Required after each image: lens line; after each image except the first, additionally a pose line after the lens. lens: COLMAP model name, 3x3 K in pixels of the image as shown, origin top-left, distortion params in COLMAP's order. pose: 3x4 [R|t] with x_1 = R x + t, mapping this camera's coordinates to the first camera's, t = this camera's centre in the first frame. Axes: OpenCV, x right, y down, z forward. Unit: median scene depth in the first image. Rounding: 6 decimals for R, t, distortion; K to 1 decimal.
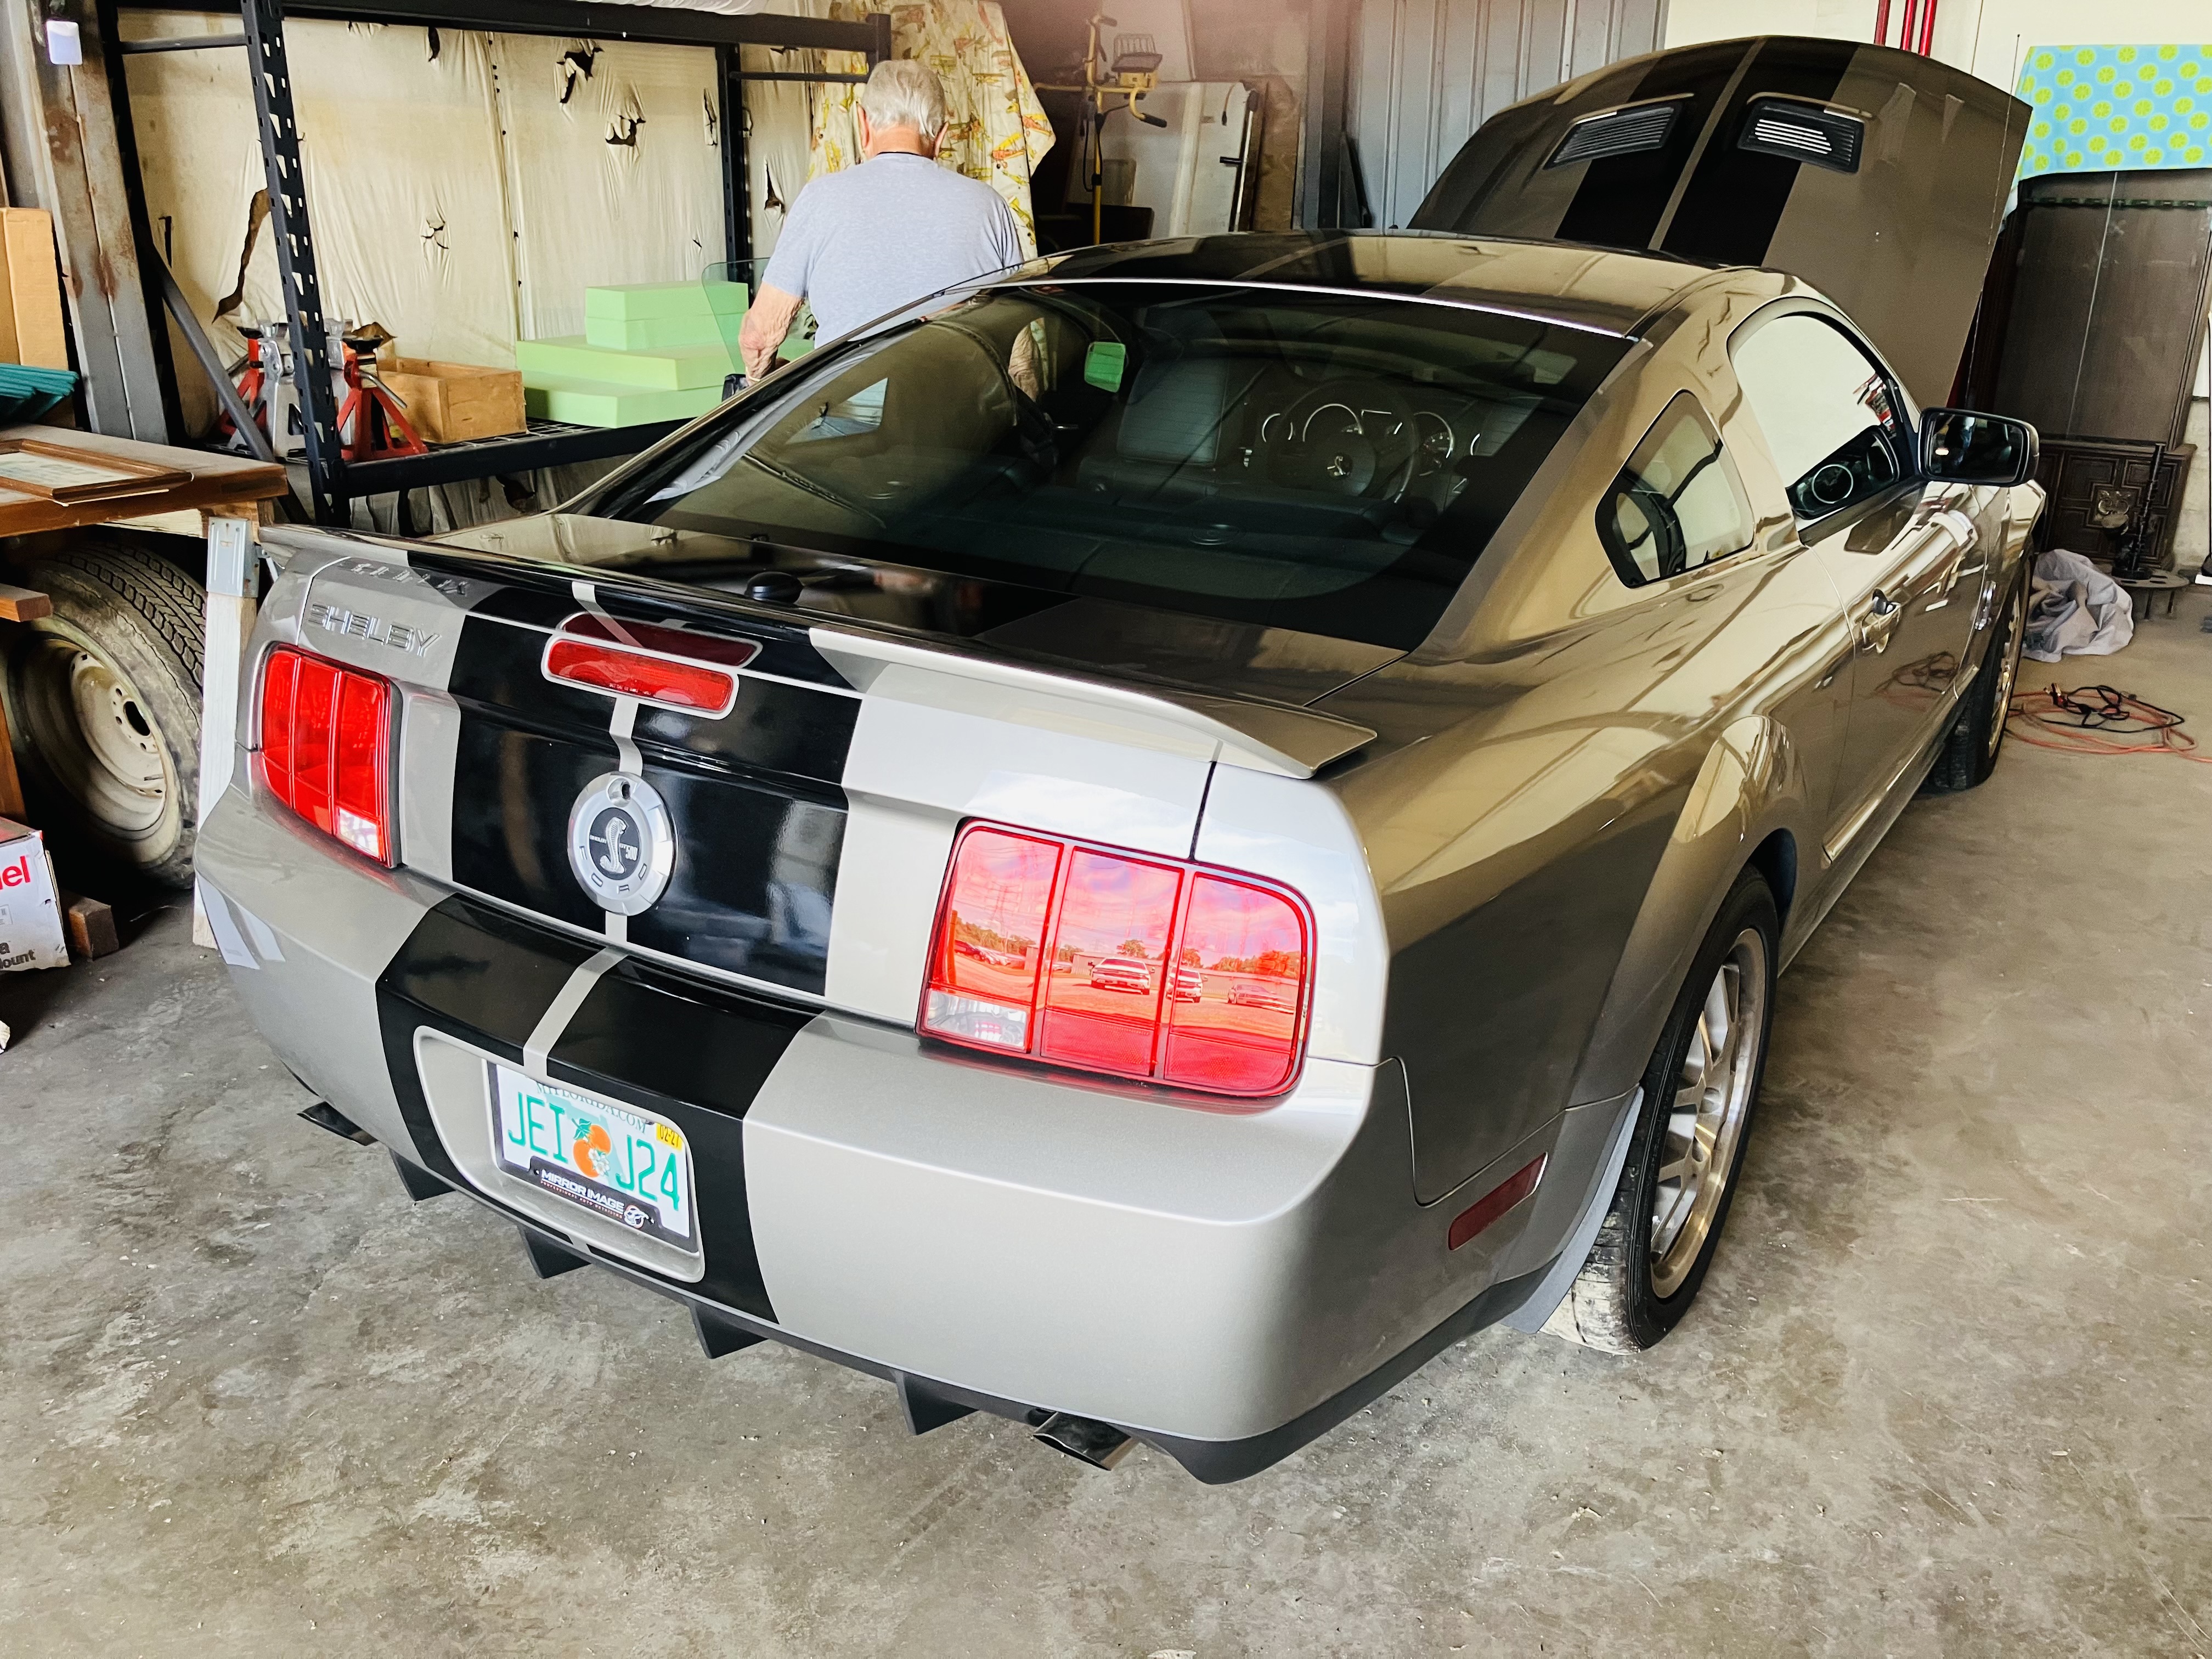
lens RADIAL K [[1812.3, 0, 1114.1], [0, 1812.3, 779.2], [0, 0, 1]] dist [0.091222, -0.071550]
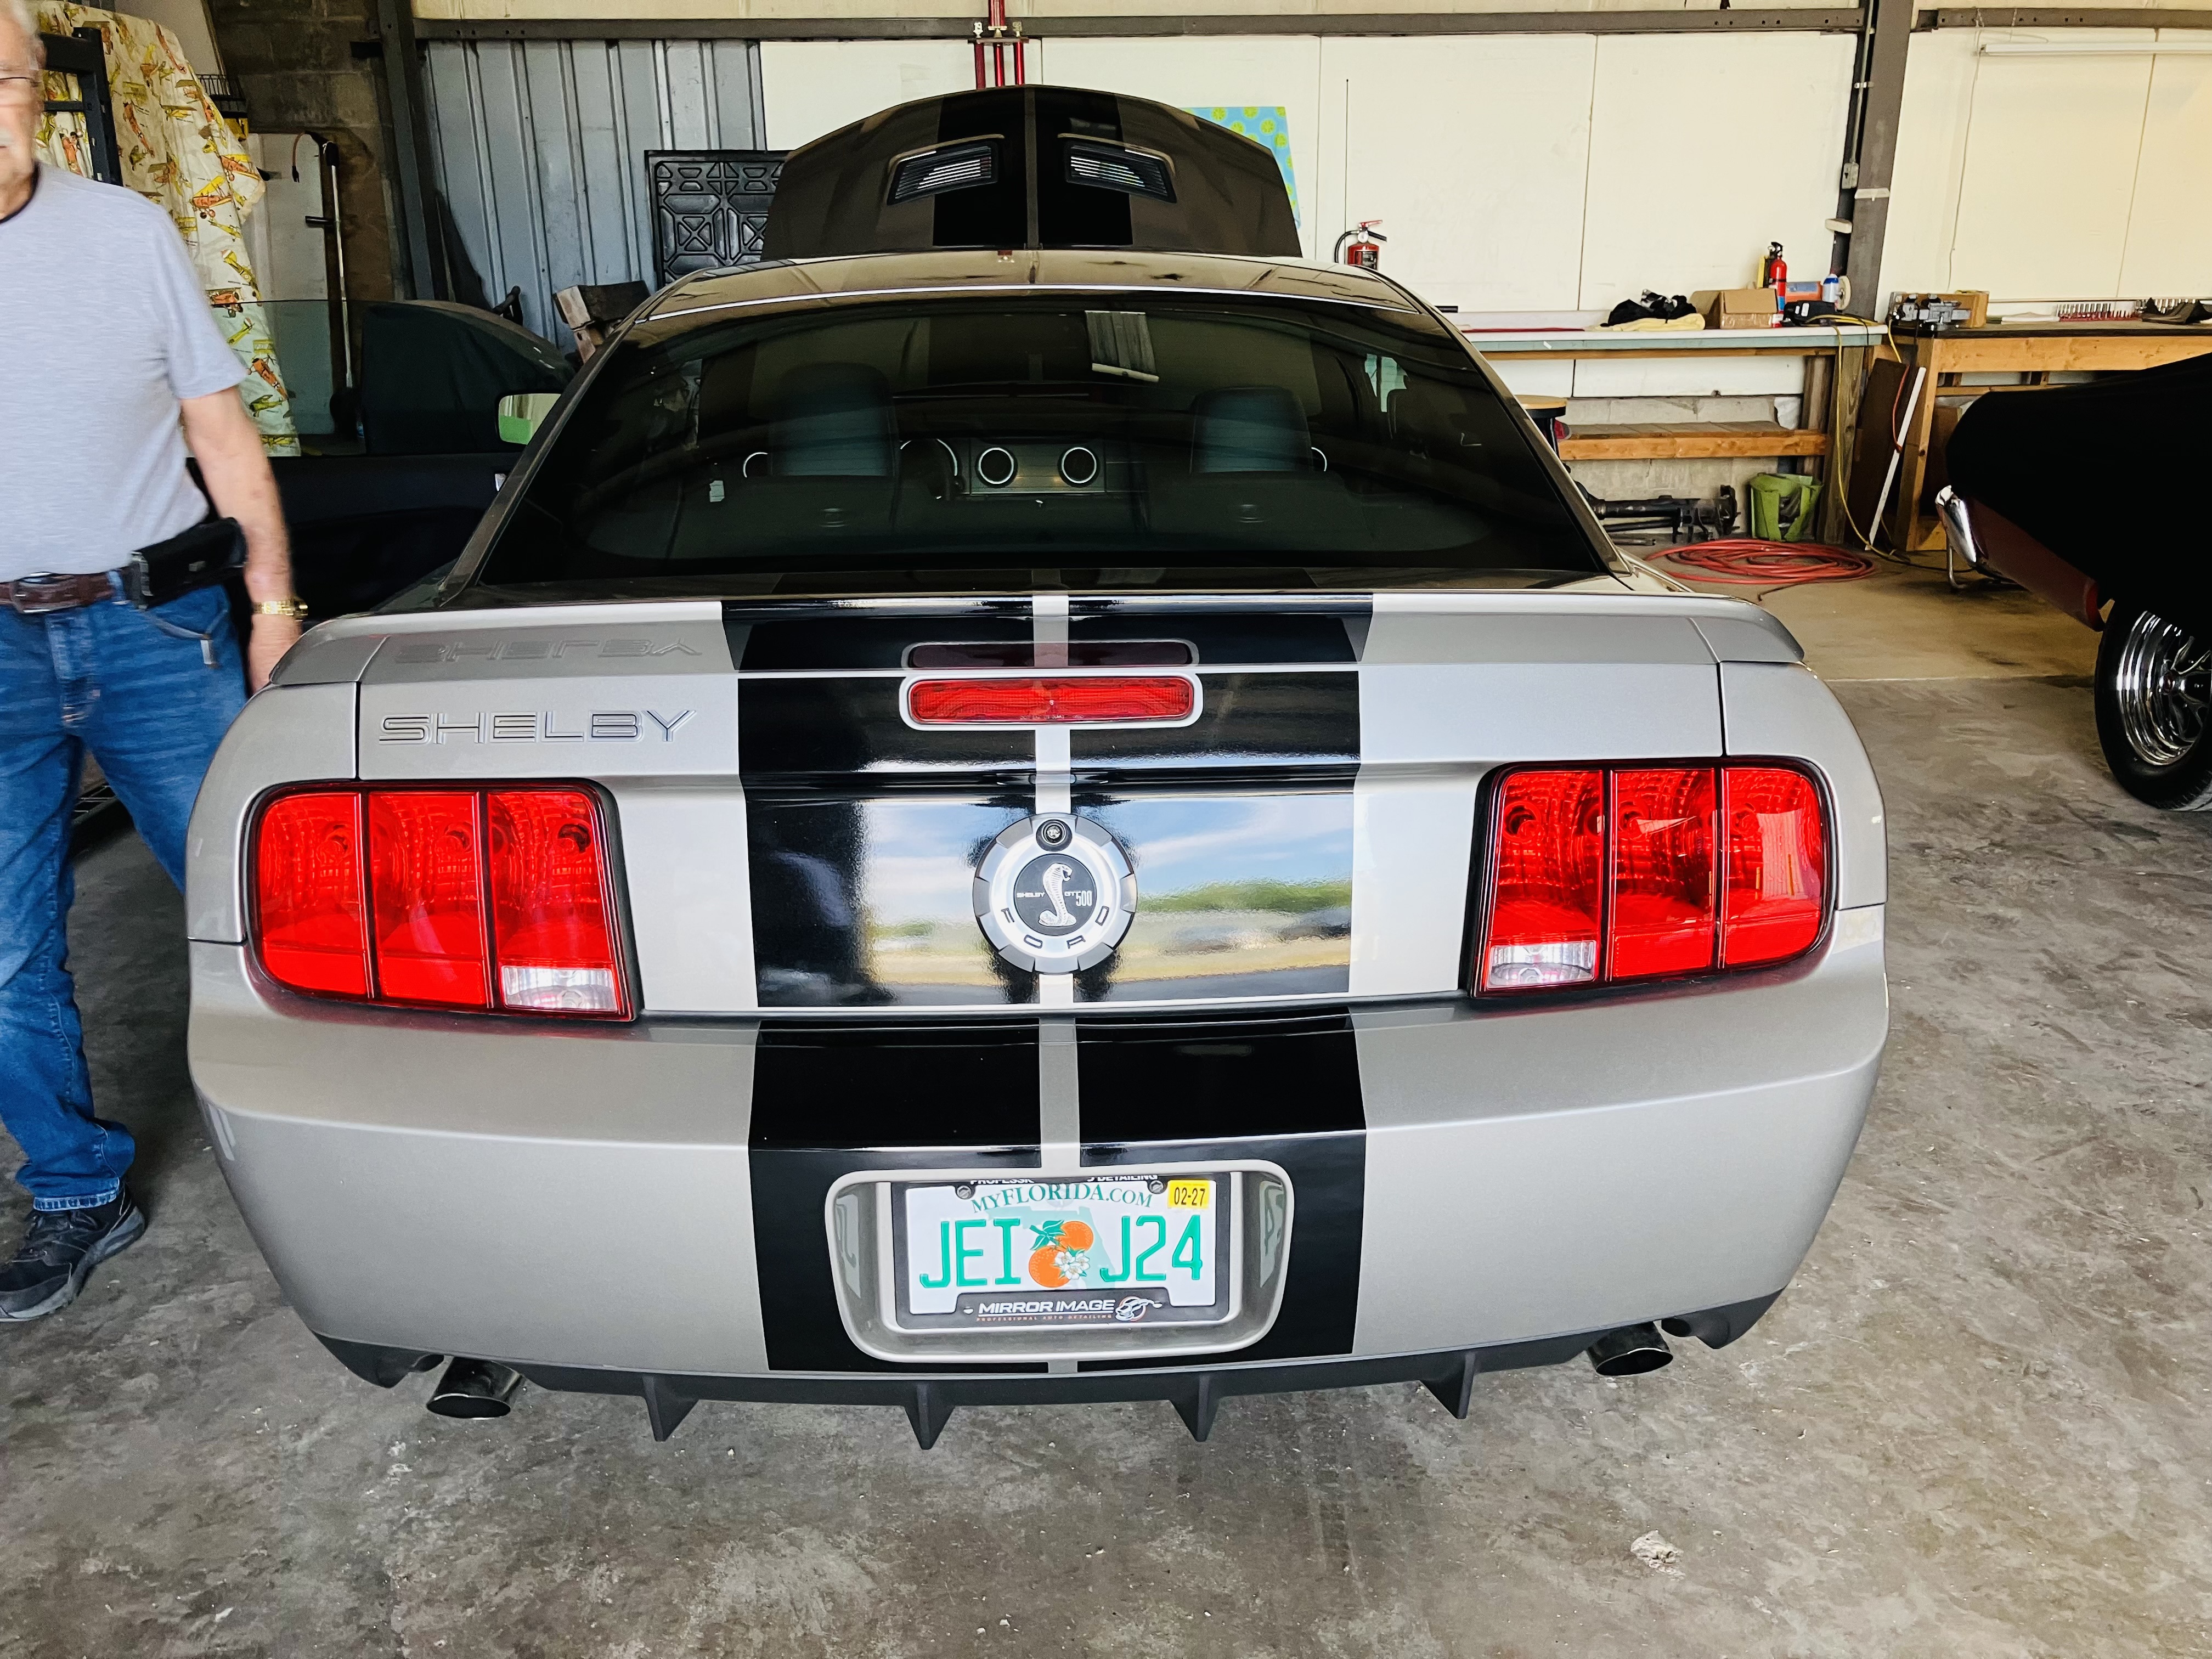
lens RADIAL K [[1824.9, 0, 1106.0], [0, 1824.9, 829.5], [0, 0, 1]] dist [0.090728, -0.109920]
pose [[0.823452, -0.196712, 0.532194, -0.677707], [0.206948, 0.977488, 0.041098, -0.024521], [-0.528298, 0.076294, 0.845624, 0.235988]]
